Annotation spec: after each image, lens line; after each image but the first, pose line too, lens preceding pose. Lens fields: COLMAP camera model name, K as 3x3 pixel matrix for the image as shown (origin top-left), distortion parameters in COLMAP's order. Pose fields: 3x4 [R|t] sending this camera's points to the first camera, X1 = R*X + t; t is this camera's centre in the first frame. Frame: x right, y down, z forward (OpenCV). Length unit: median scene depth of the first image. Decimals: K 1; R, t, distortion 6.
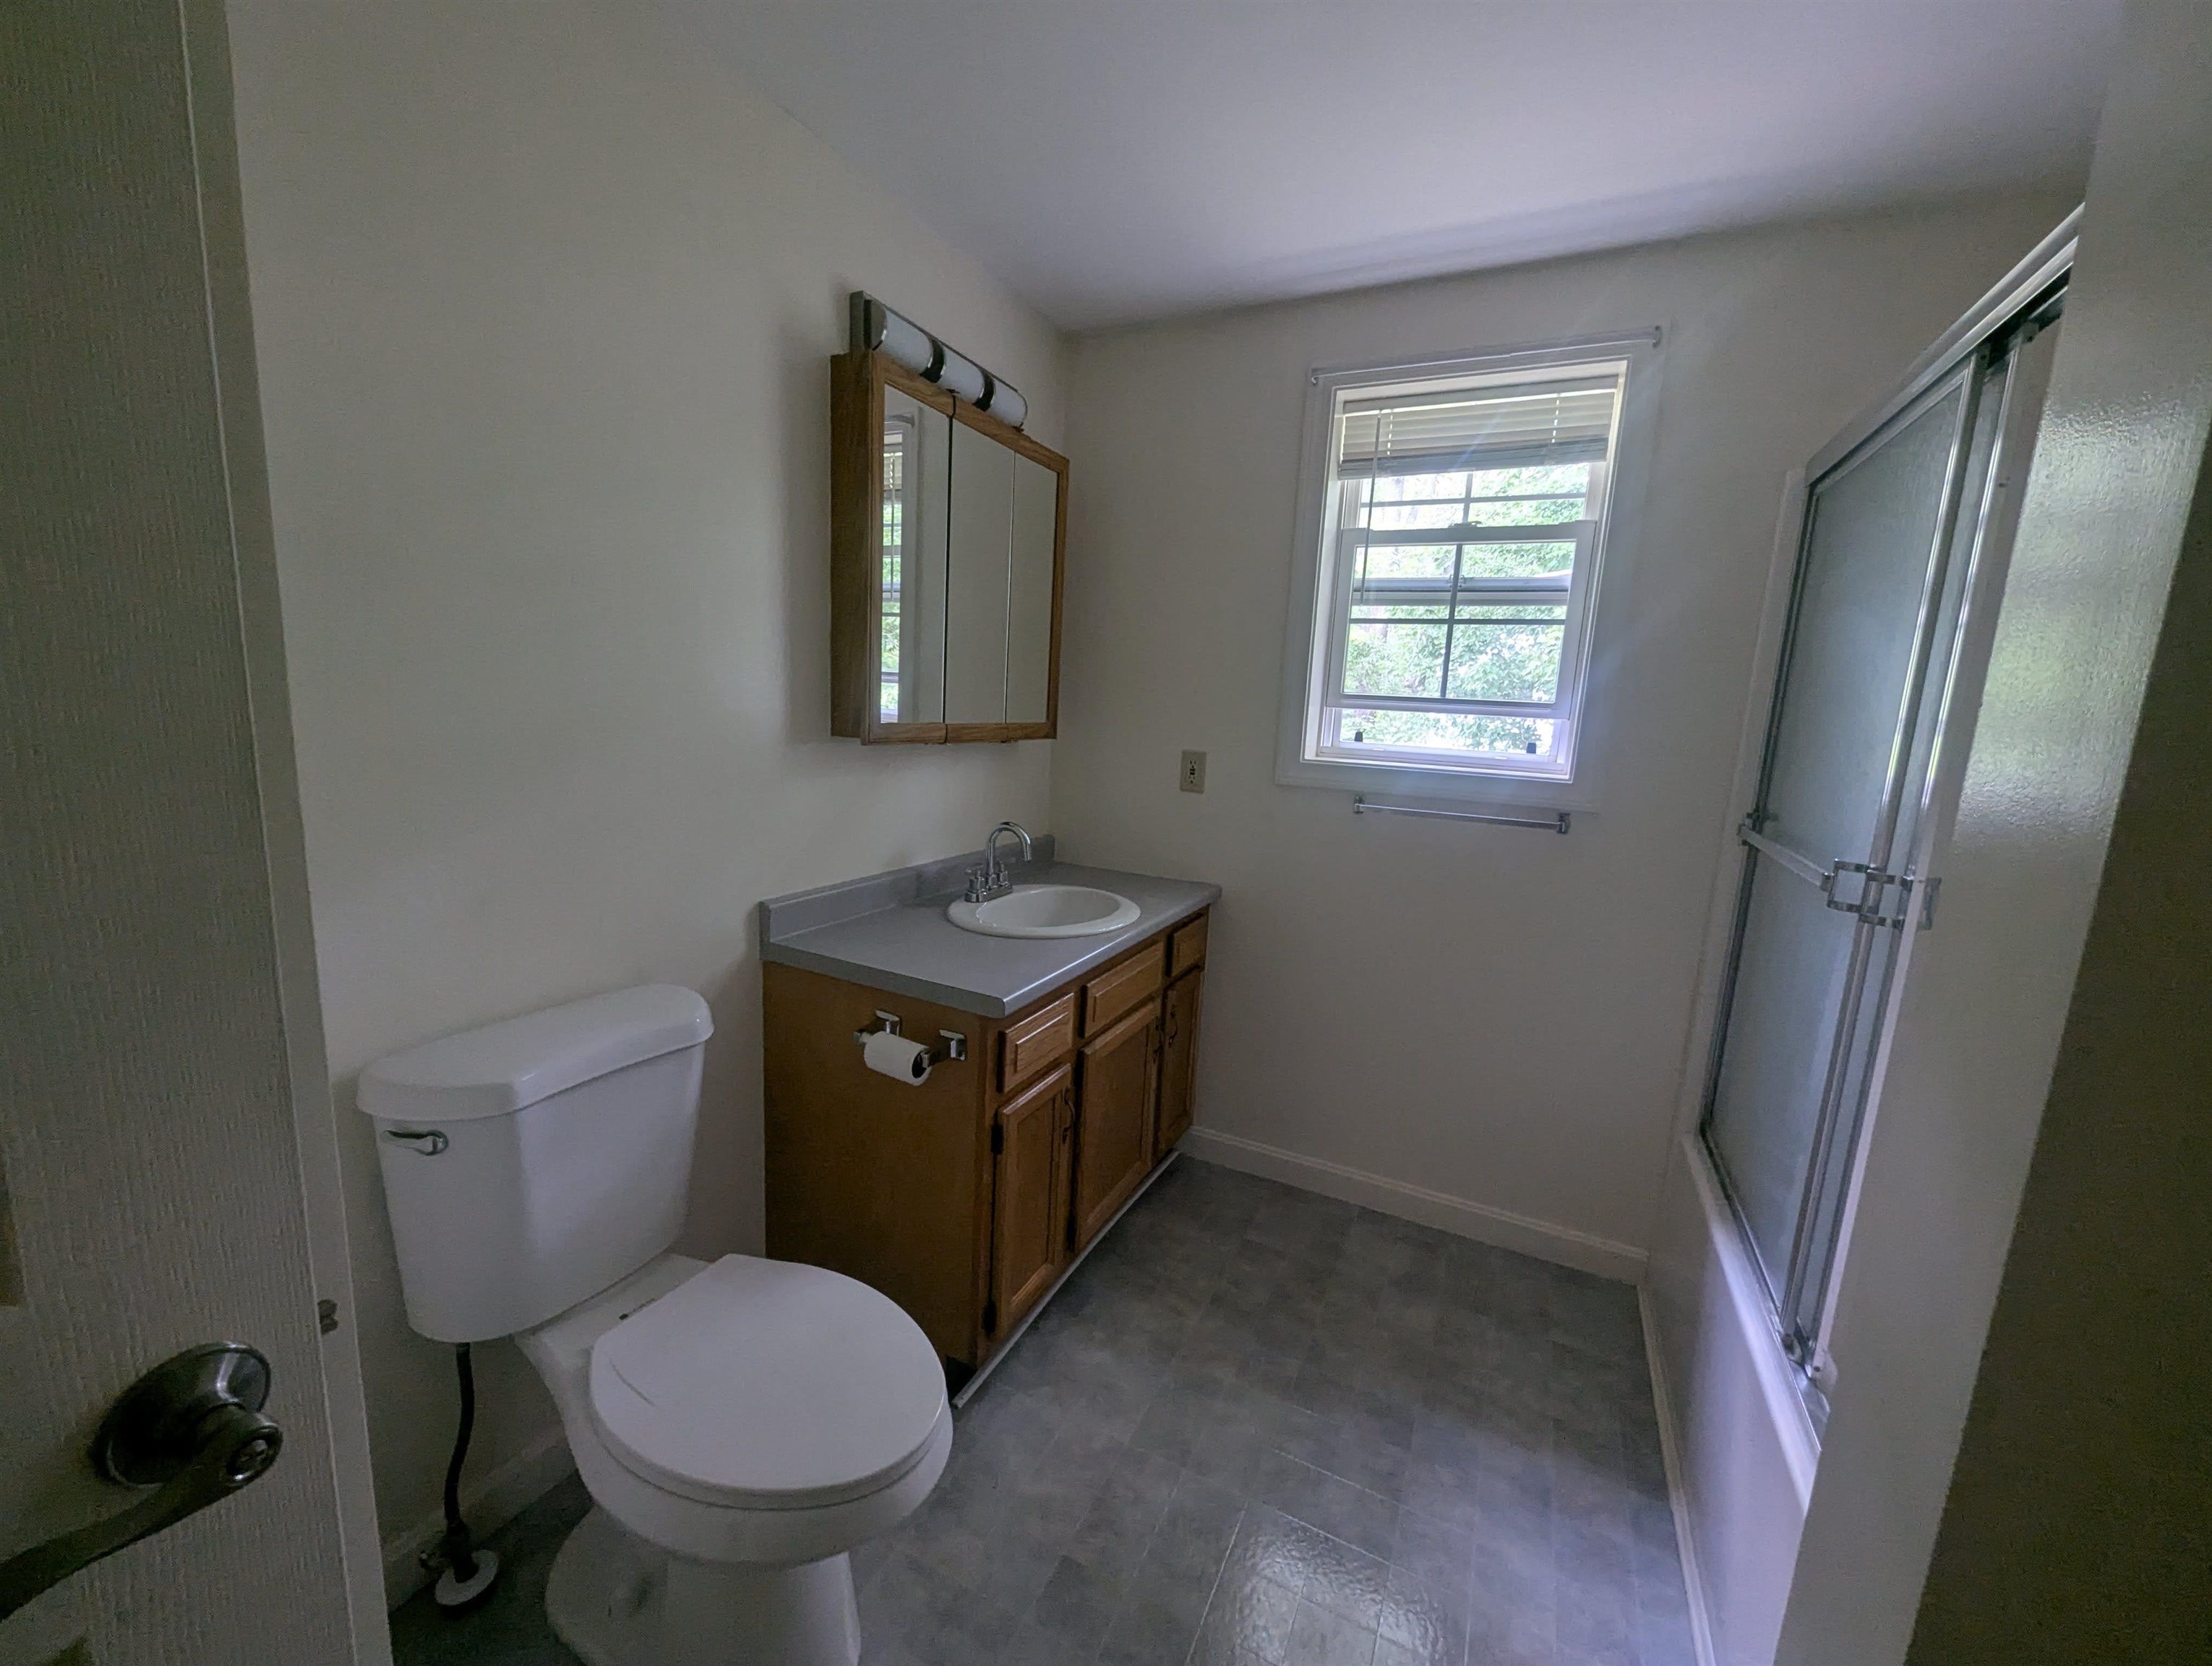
lens RADIAL K [[911.9, 0, 1105.8], [0, 911.9, 847.1], [0, 0, 1]] dist [-0.001953, -0.000329]
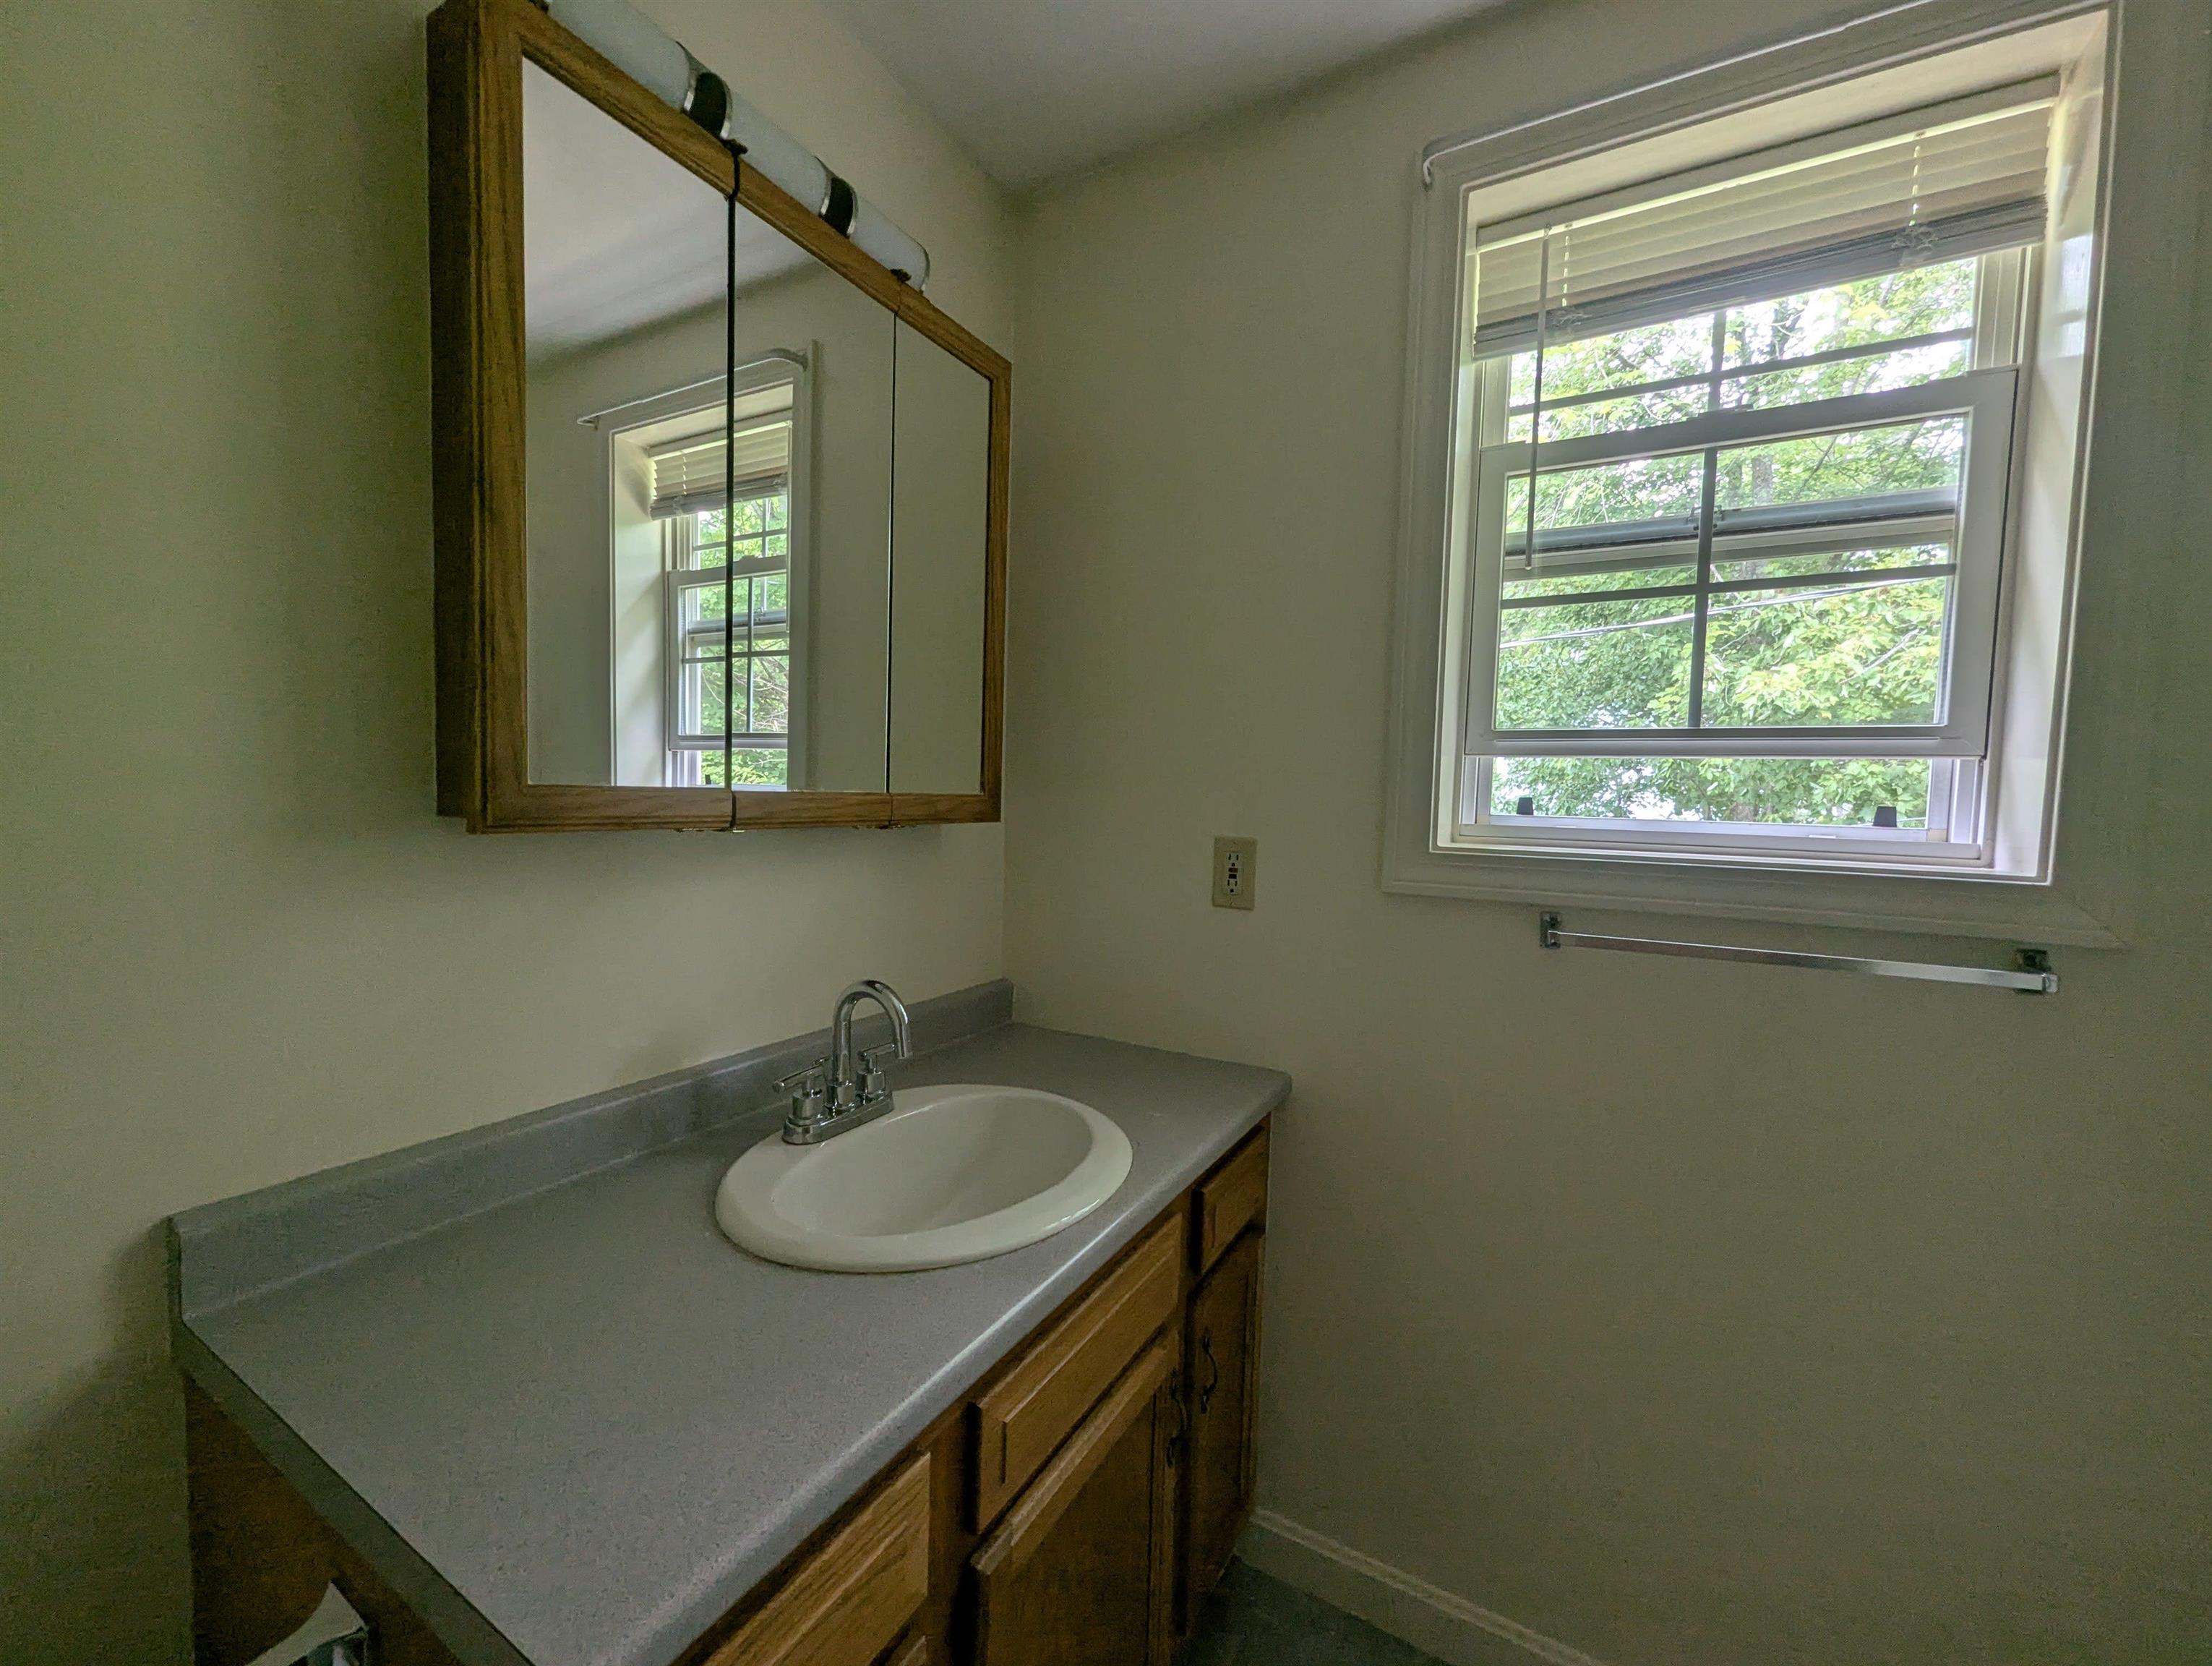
lens RADIAL K [[862.4, 0, 1102.5], [0, 862.4, 842.9], [0, 0, 1]] dist [-0.000710, -0.002305]
pose [[0.997391, -0.021046, -0.069053, 0.055006], [0.013230, 0.993649, -0.111748, -0.045463], [0.070966, 0.110542, 0.991335, 0.490464]]
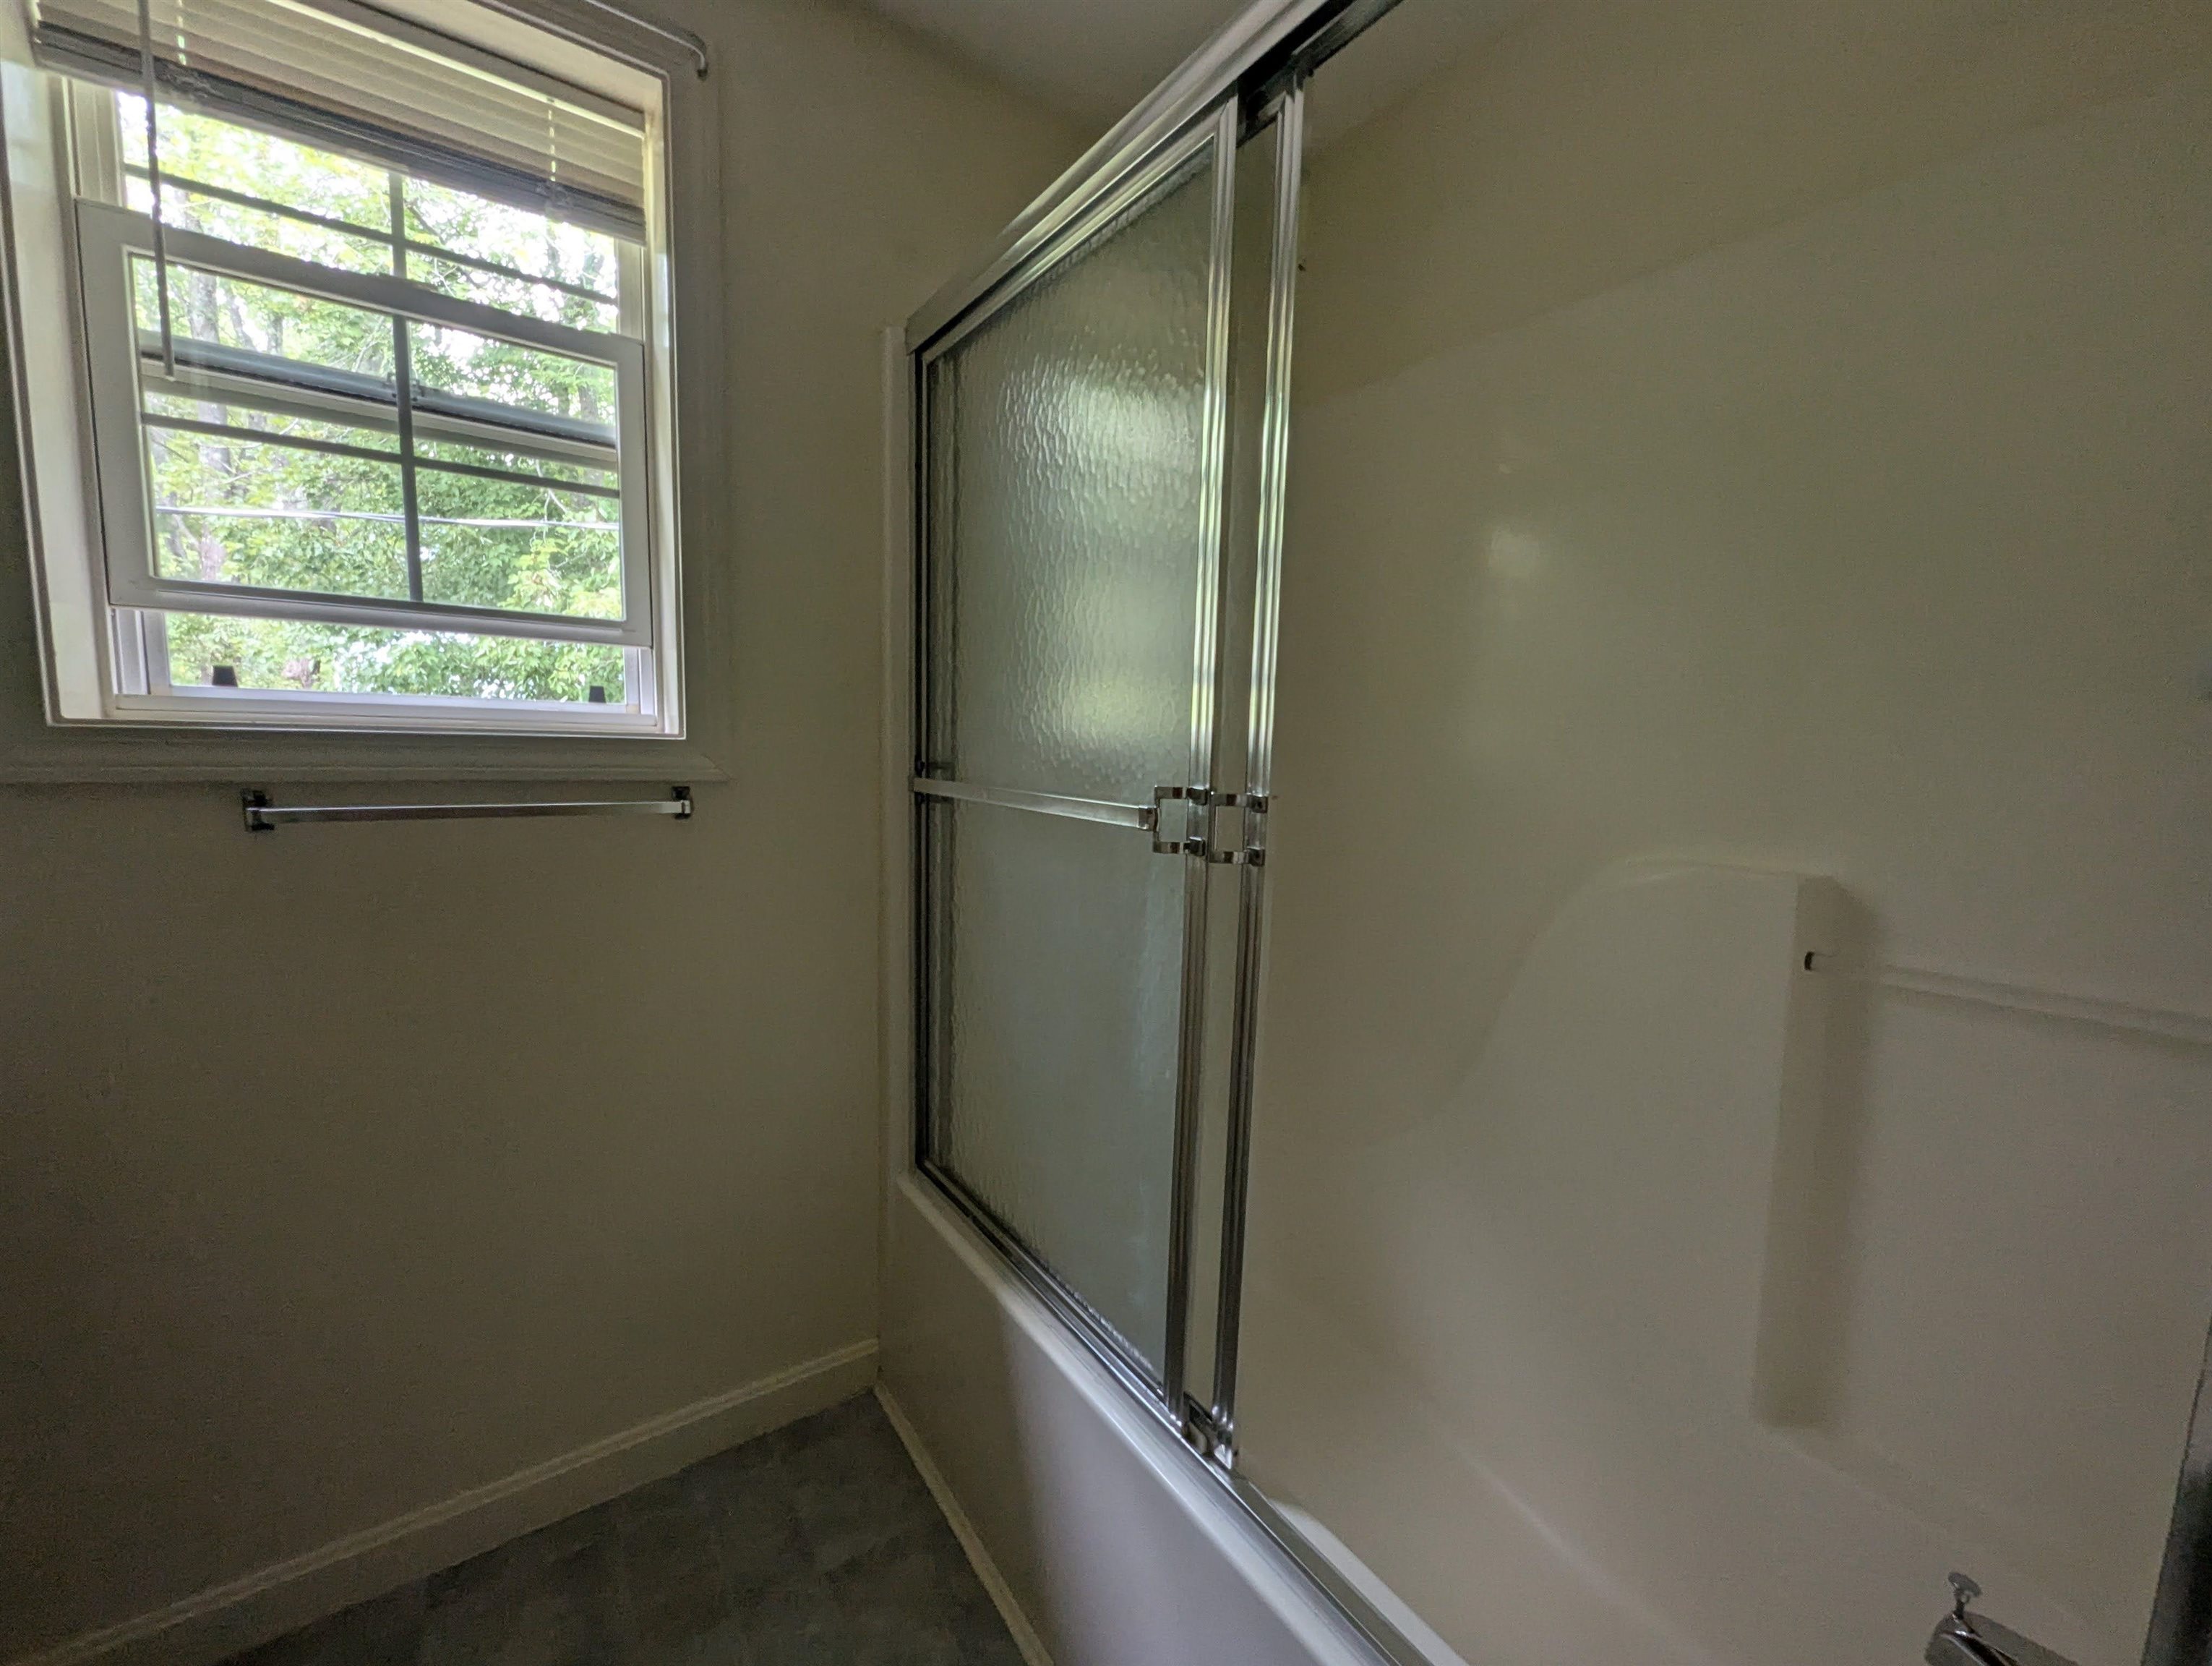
lens RADIAL K [[862.4, 0, 1102.5], [0, 862.4, 842.9], [0, 0, 1]] dist [-0.000710, -0.002305]
pose [[0.482012, -0.137586, 0.865294, 0.103557], [0.146181, 0.986380, 0.075409, 0.000366], [-0.863884, 0.090142, 0.495560, 0.411897]]
